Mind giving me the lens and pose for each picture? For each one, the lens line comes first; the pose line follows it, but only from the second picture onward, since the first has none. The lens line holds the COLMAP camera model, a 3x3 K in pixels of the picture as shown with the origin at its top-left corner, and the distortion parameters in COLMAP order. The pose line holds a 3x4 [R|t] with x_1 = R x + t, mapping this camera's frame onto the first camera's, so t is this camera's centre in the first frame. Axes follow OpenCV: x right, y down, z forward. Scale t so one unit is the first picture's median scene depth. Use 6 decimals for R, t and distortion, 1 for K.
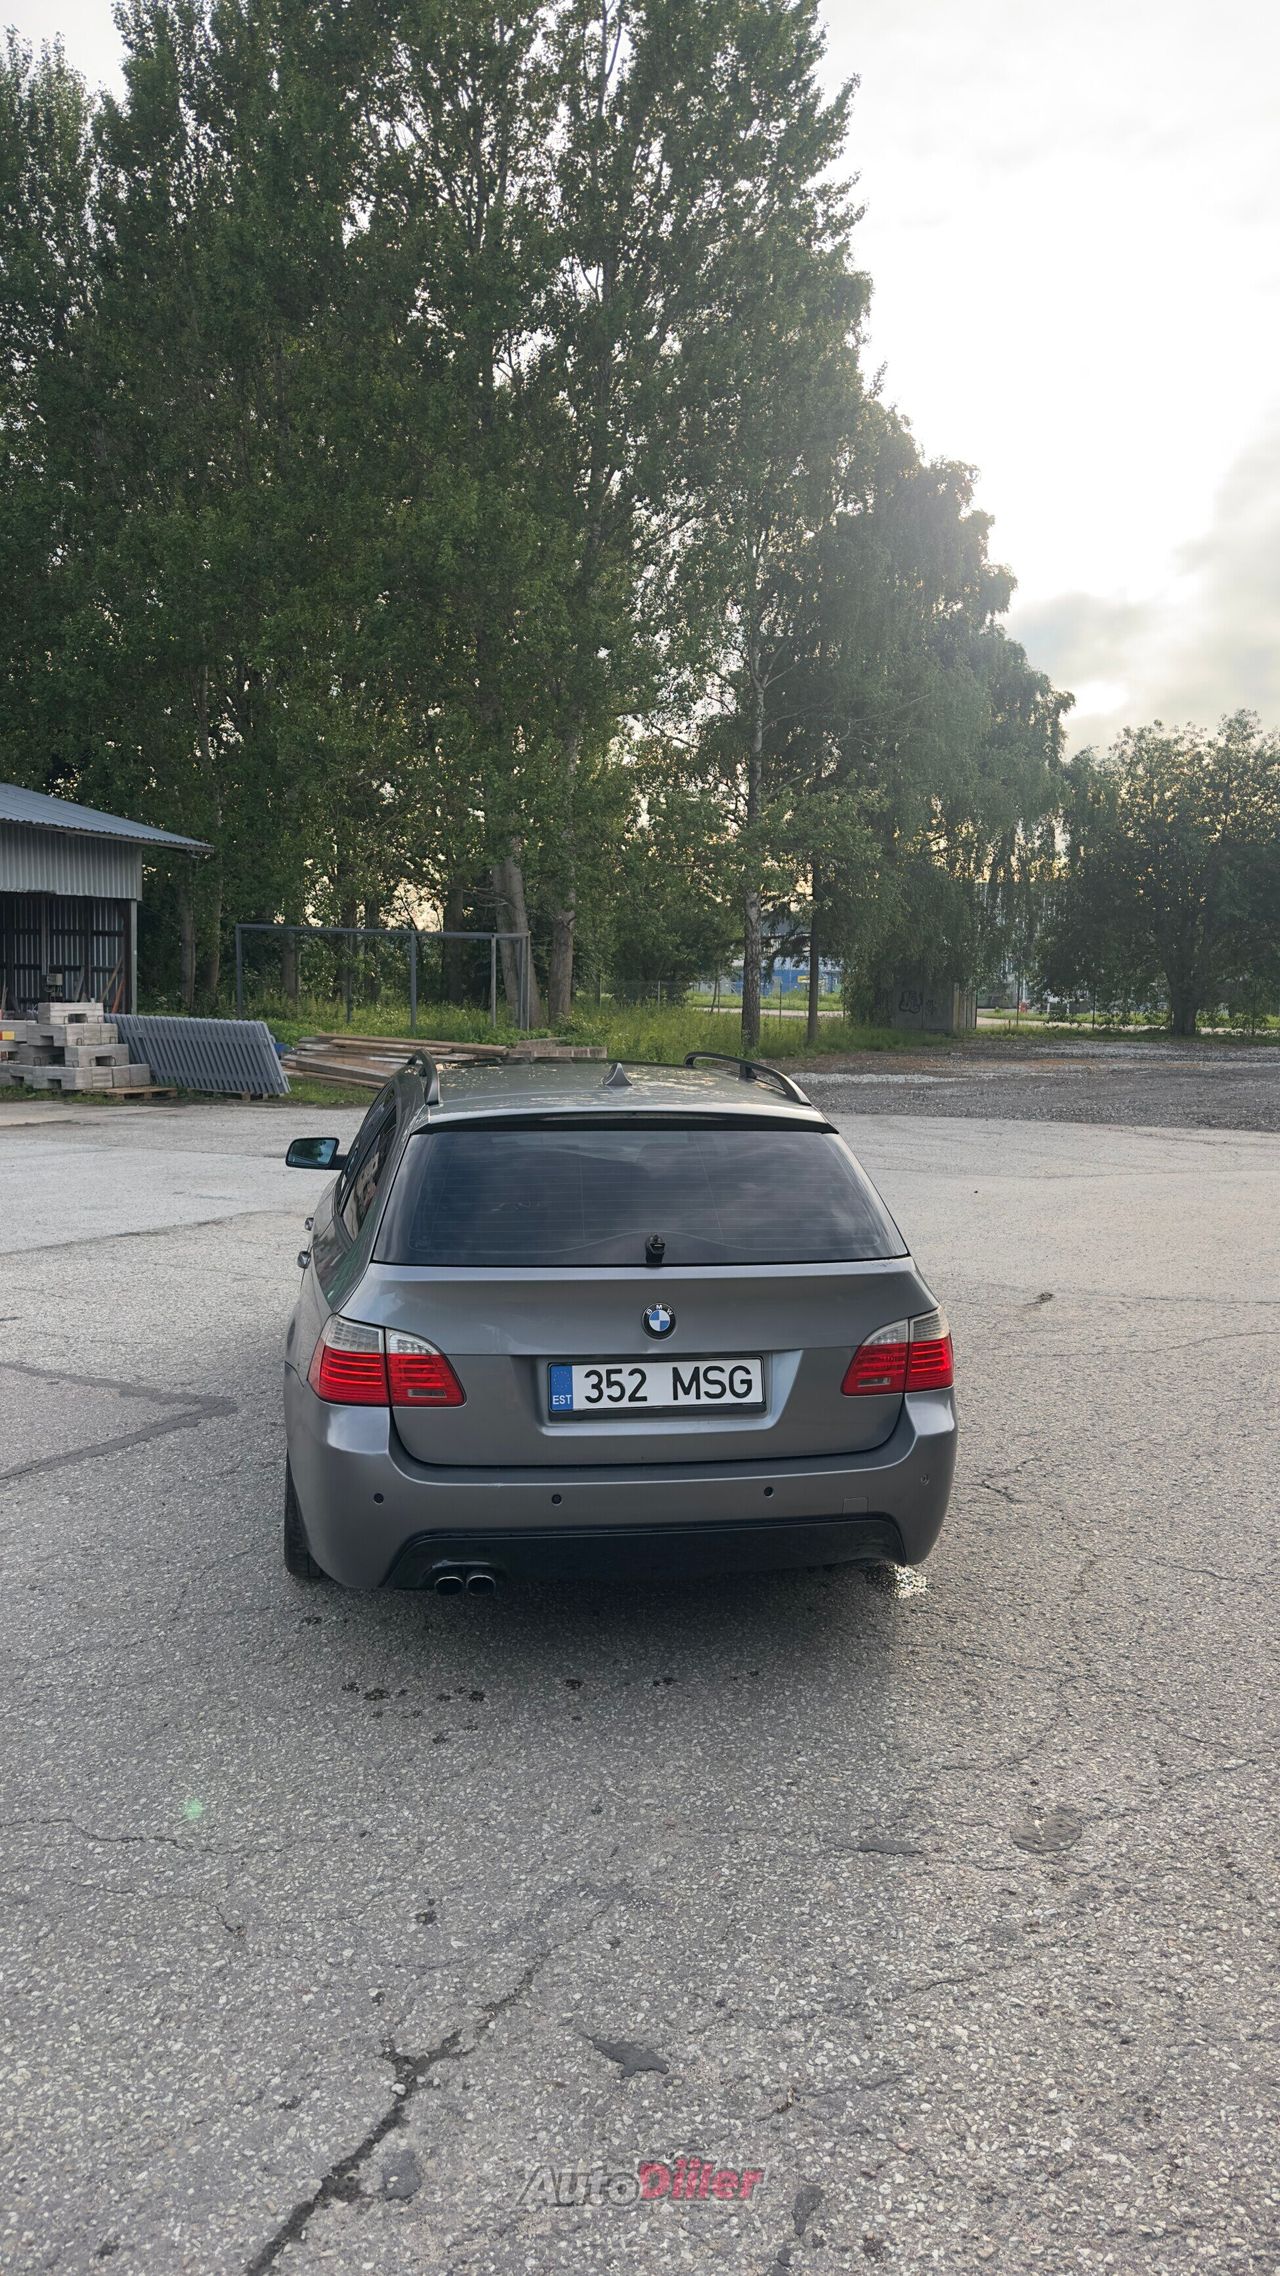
lens RADIAL K [[1583.3, 0, 640.0], [0, 1583.3, 1138.0], [0, 0, 1]] dist [0.137289, -0.000452]
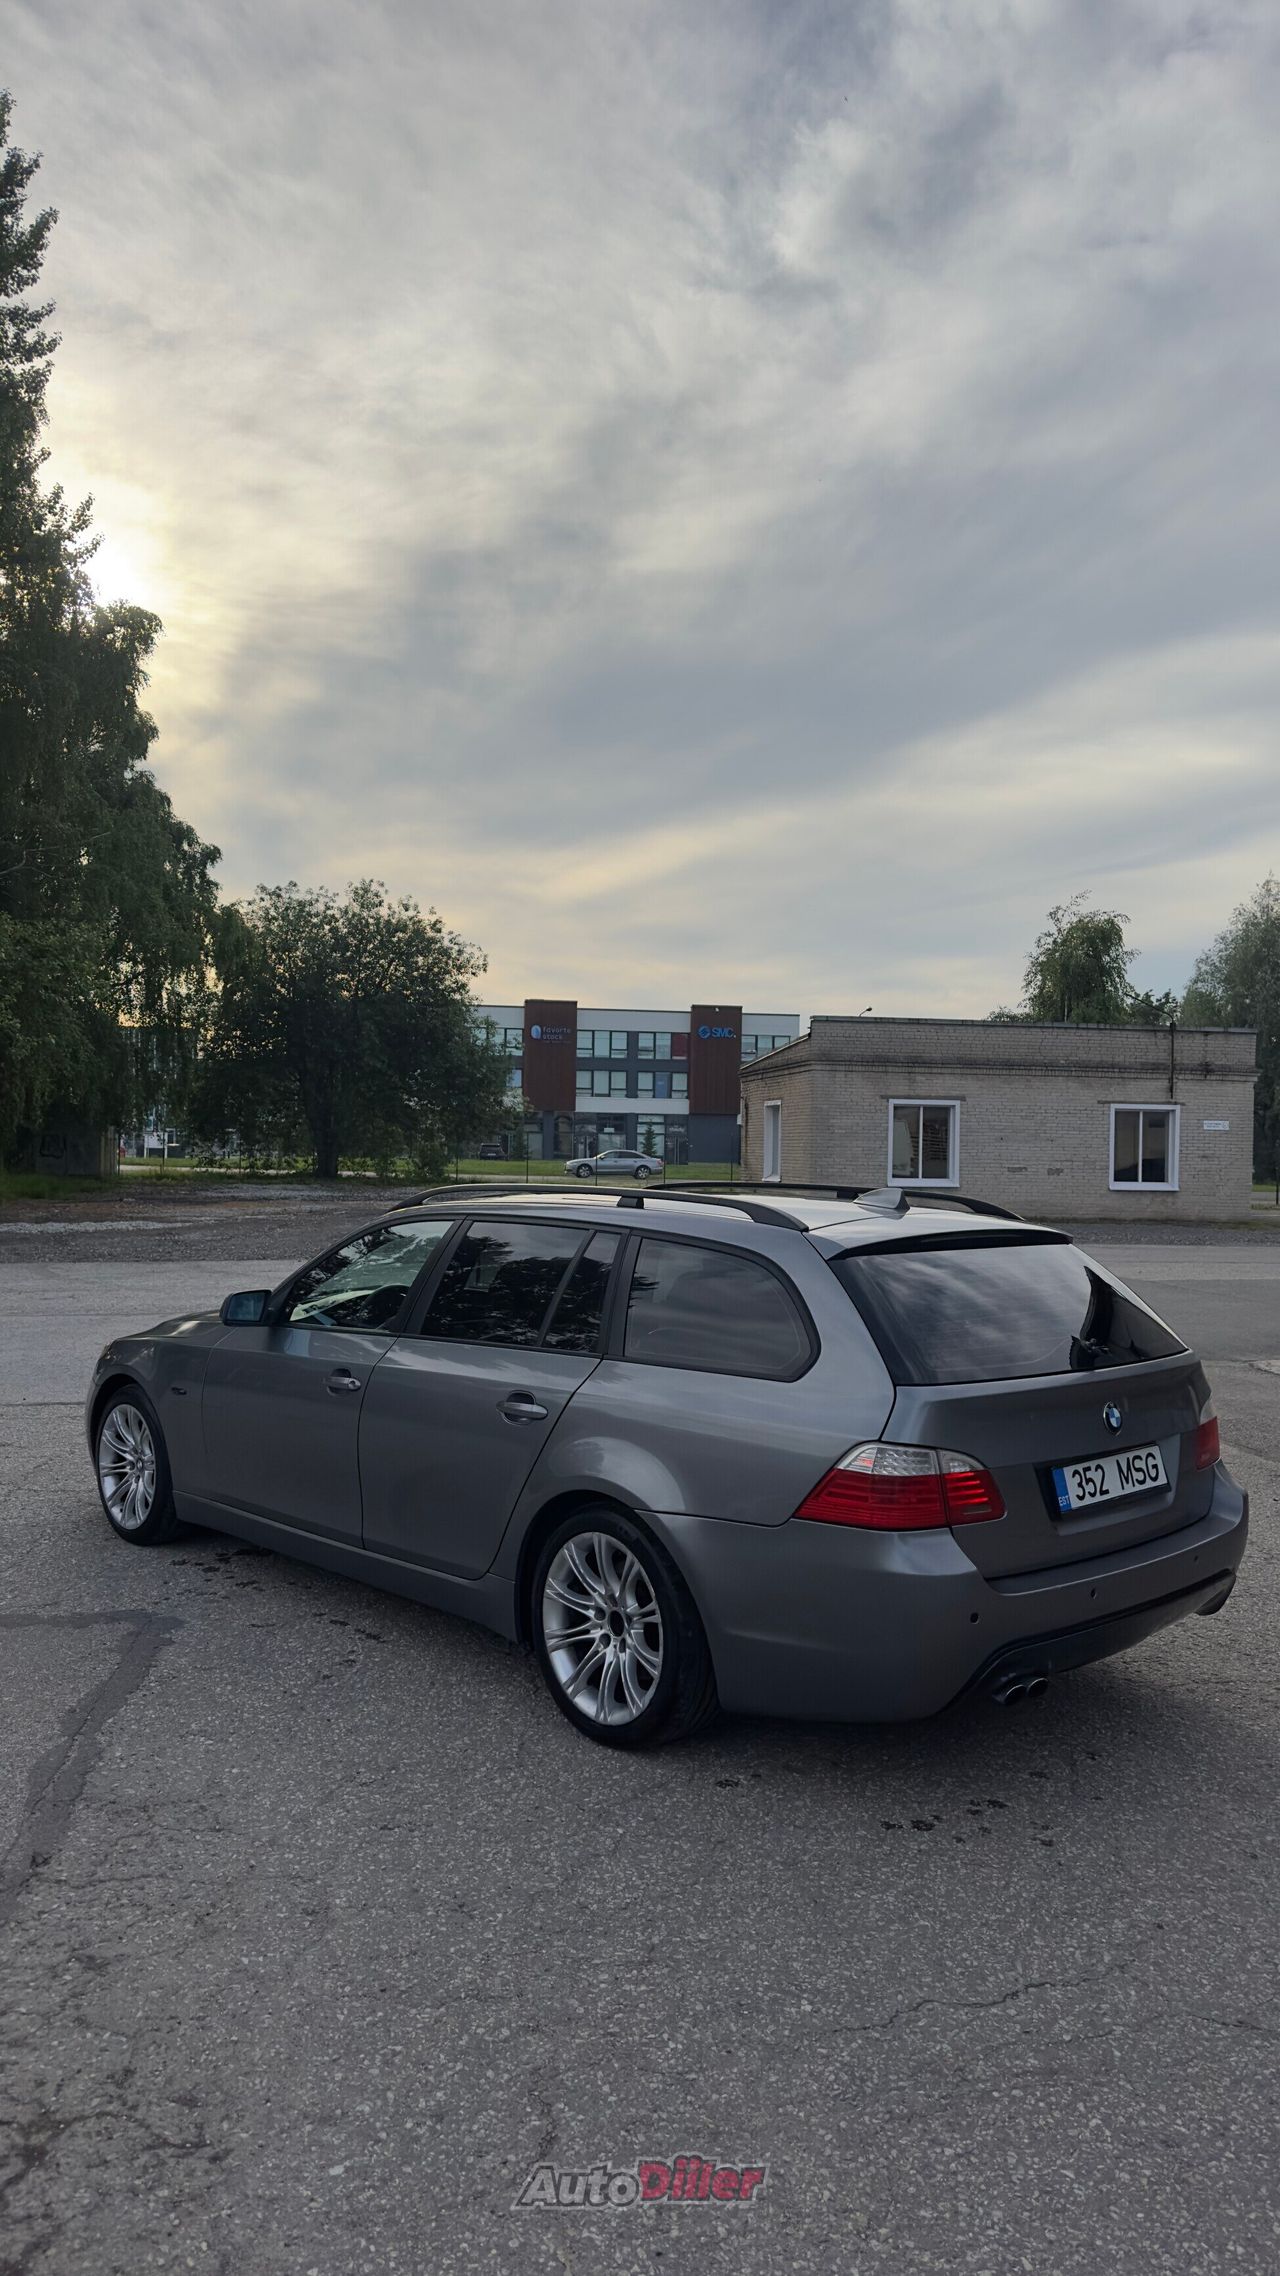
lens RADIAL K [[1586.1, 0, 648.3], [0, 1586.1, 1158.5], [0, 0, 1]] dist [0.128978, -0.001436]
pose [[0.832204, -0.011734, 0.554346, -0.113678], [0.054540, 0.996660, -0.060781, -0.002034], [-0.551781, 0.080816, 0.830064, 0.029434]]
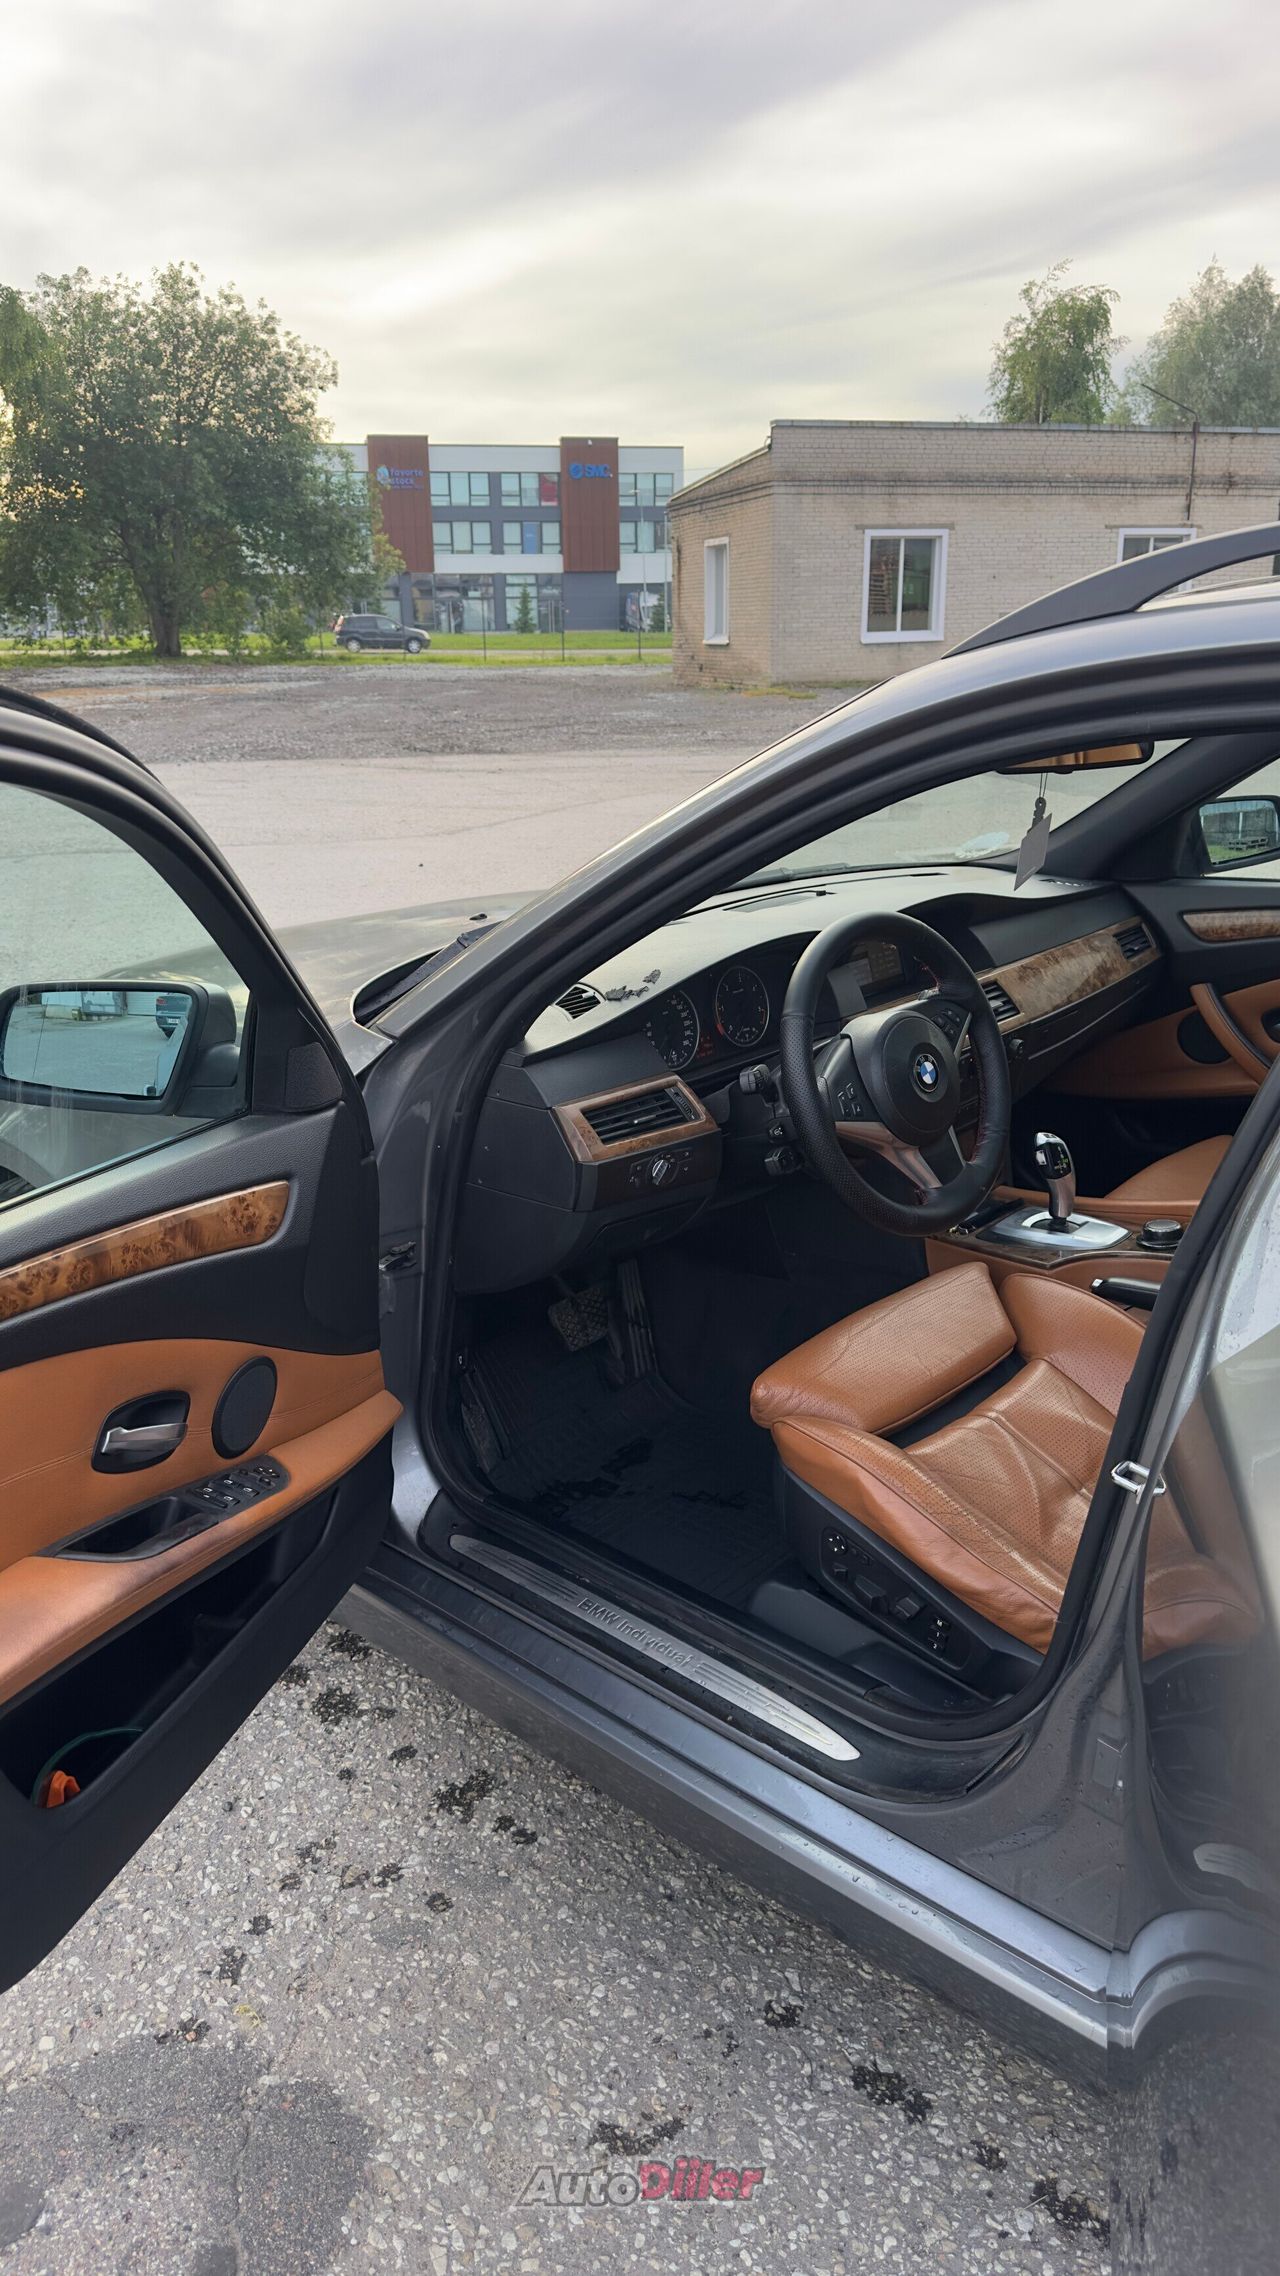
lens RADIAL K [[1602.5, 0, 623.2], [0, 1602.5, 1146.6], [0, 0, 1]] dist [0.049754, -0.064867]
pose [[0.787380, -0.224161, 0.574269, -0.071764], [0.090478, 0.963480, 0.252033, -0.007475], [-0.609793, -0.146487, 0.778906, 0.177266]]
